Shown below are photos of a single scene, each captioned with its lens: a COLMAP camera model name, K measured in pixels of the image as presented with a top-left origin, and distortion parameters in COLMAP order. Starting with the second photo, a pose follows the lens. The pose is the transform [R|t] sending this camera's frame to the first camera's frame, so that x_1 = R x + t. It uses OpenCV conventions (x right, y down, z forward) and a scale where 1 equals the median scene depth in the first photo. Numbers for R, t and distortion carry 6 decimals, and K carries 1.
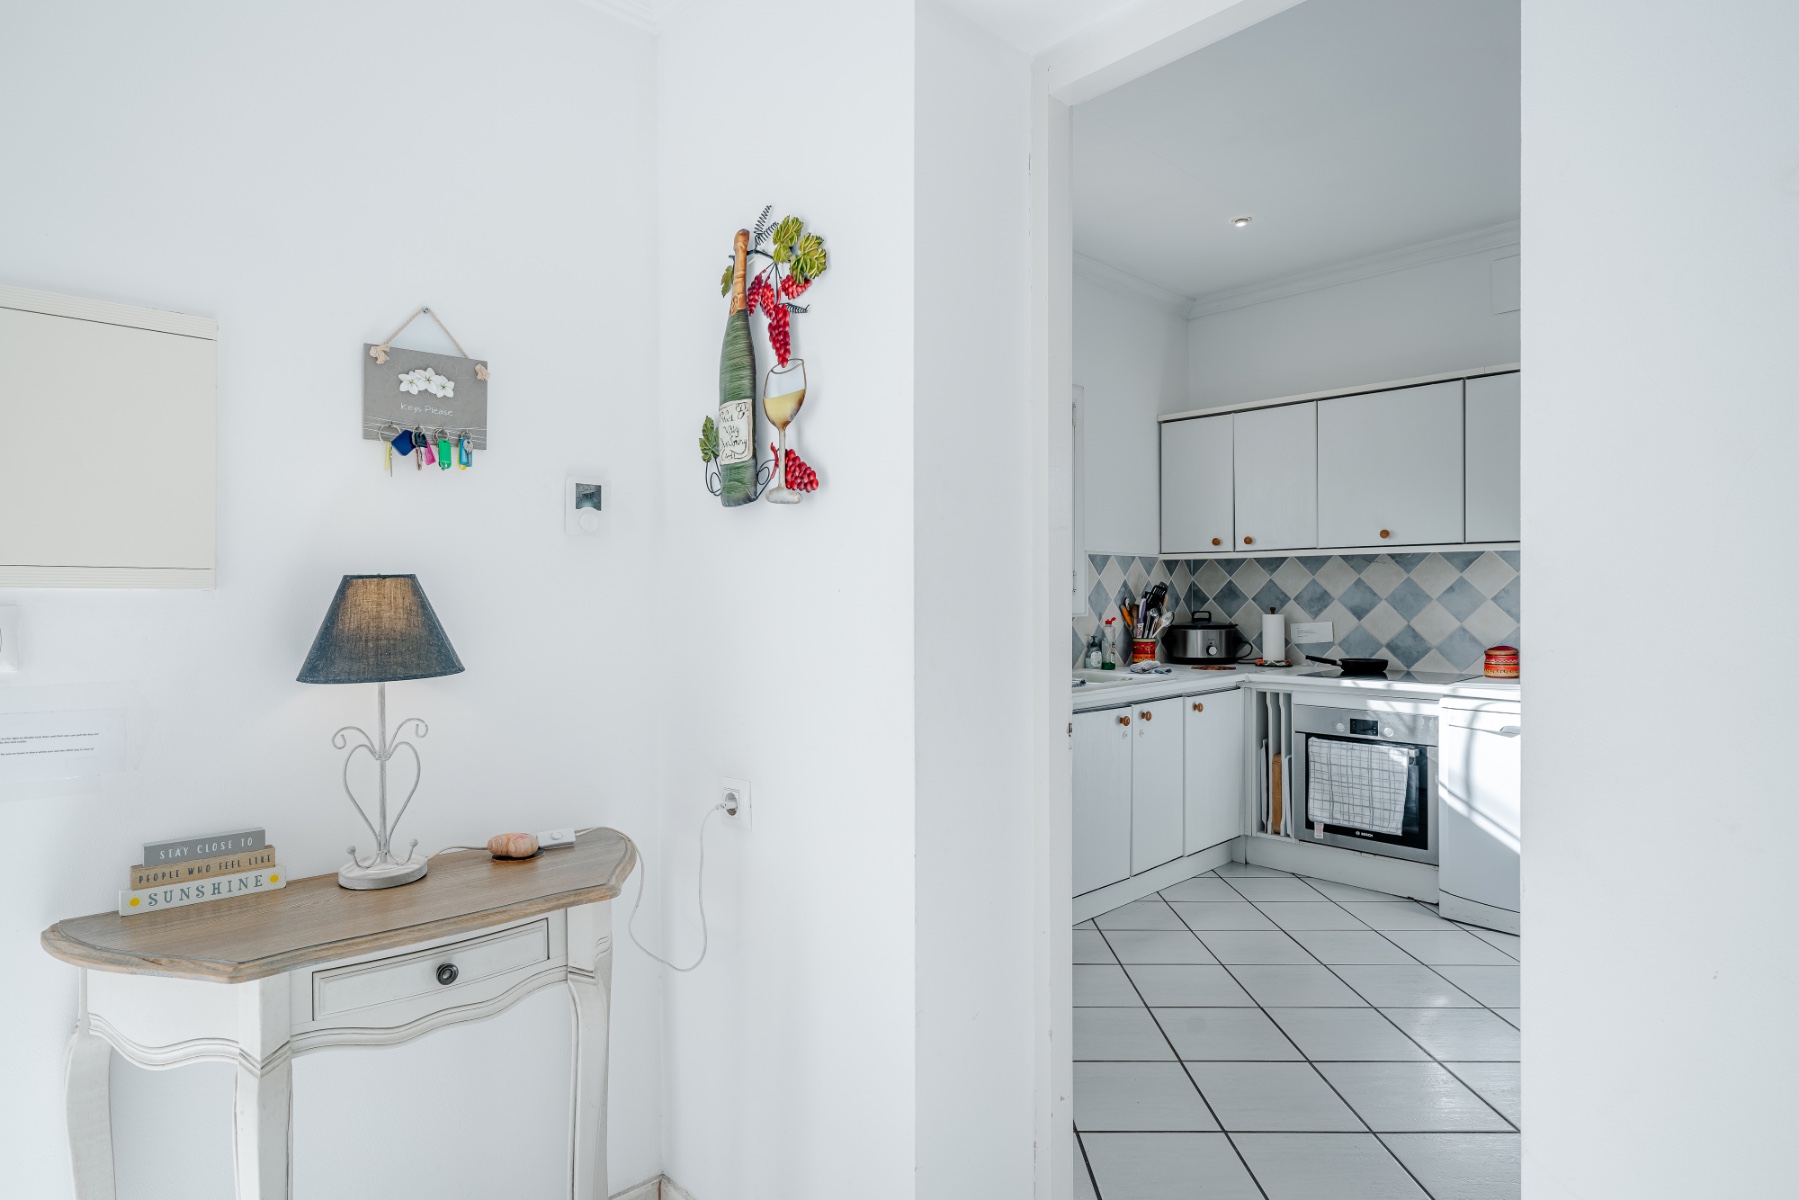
lens RADIAL K [[981.5, 0, 902.5], [0, 981.5, 595.8], [0, 0, 1]] dist [-0.004635, 0.000201]
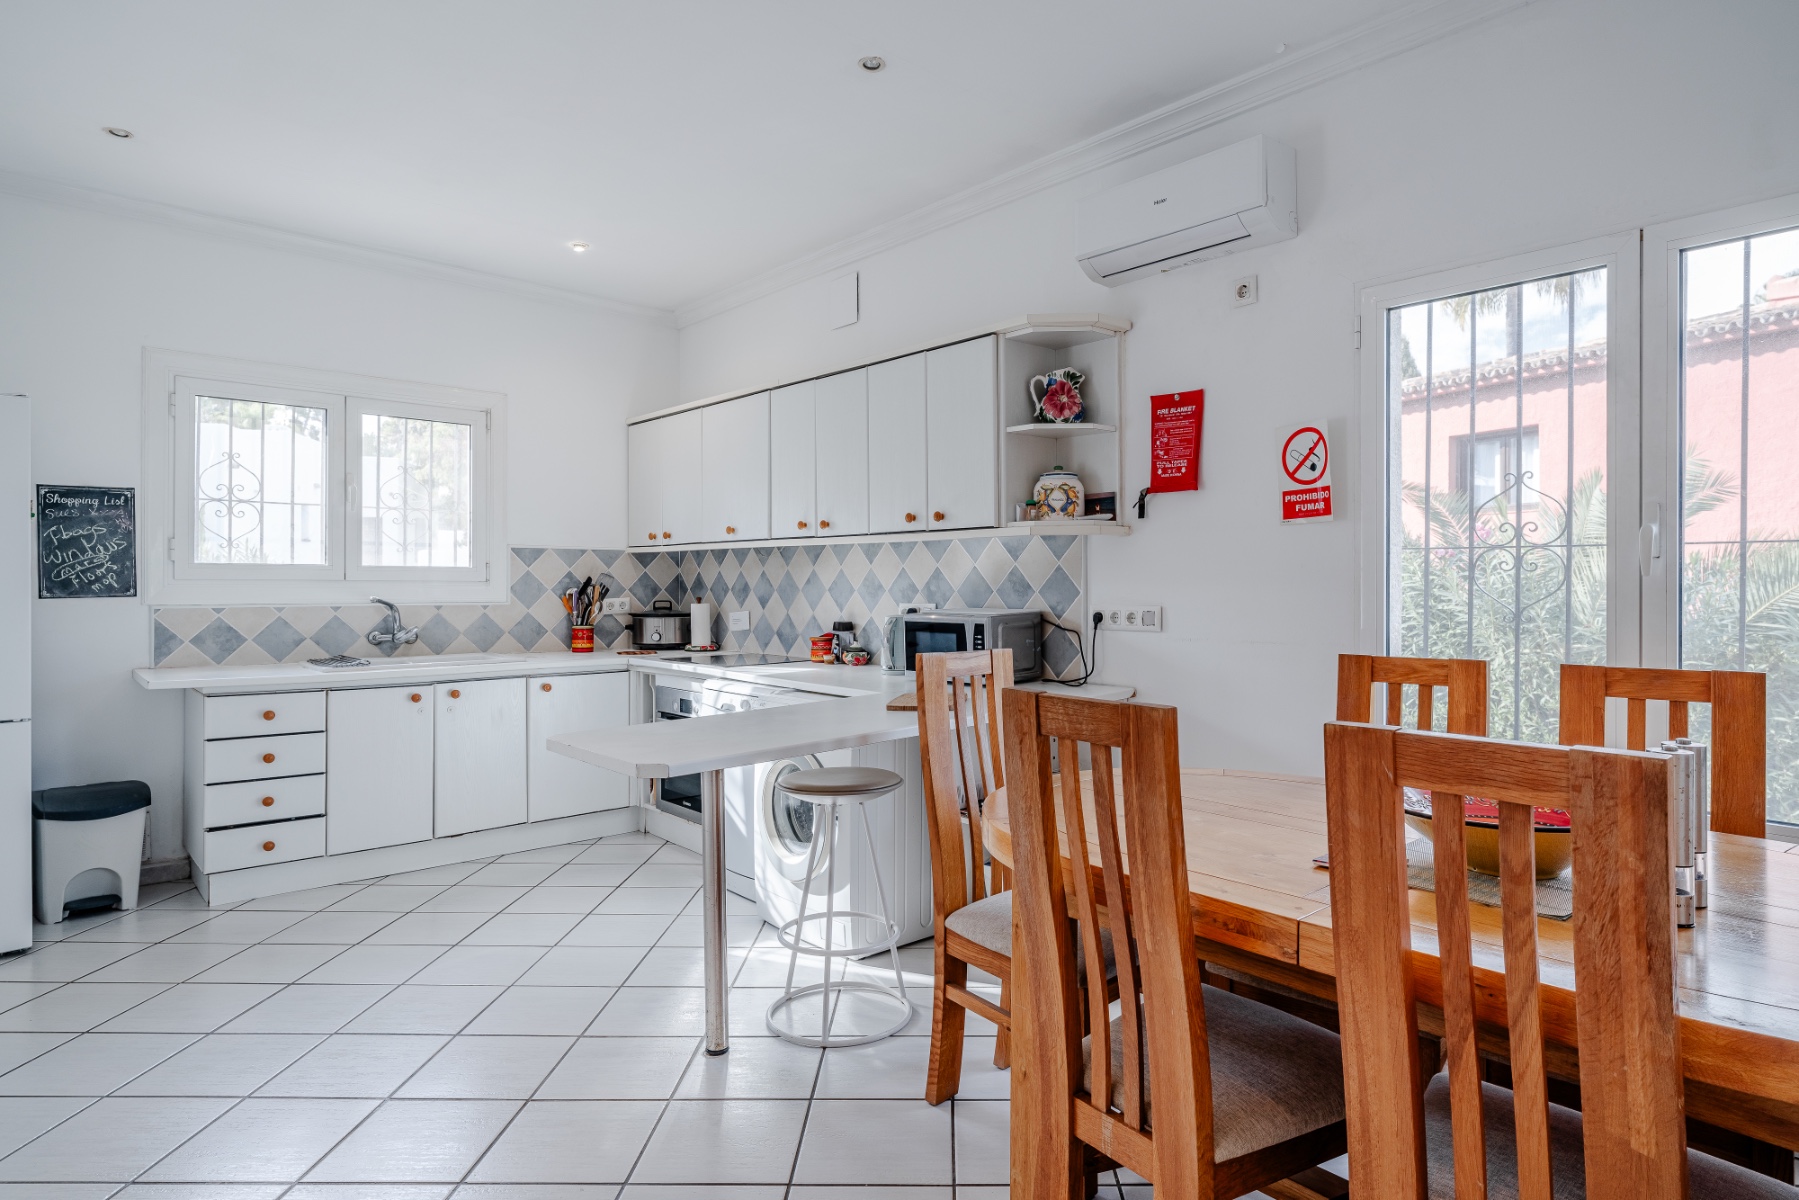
lens RADIAL K [[981.5, 0, 896.2], [0, 981.5, 595.3], [0, 0, 1]] dist [-0.004635, 0.000201]
pose [[0.999573, 0.003944, -0.028966, 0.642935], [-0.003632, 0.999935, 0.010832, -0.002870], [0.029007, -0.010722, 0.999522, -0.082960]]
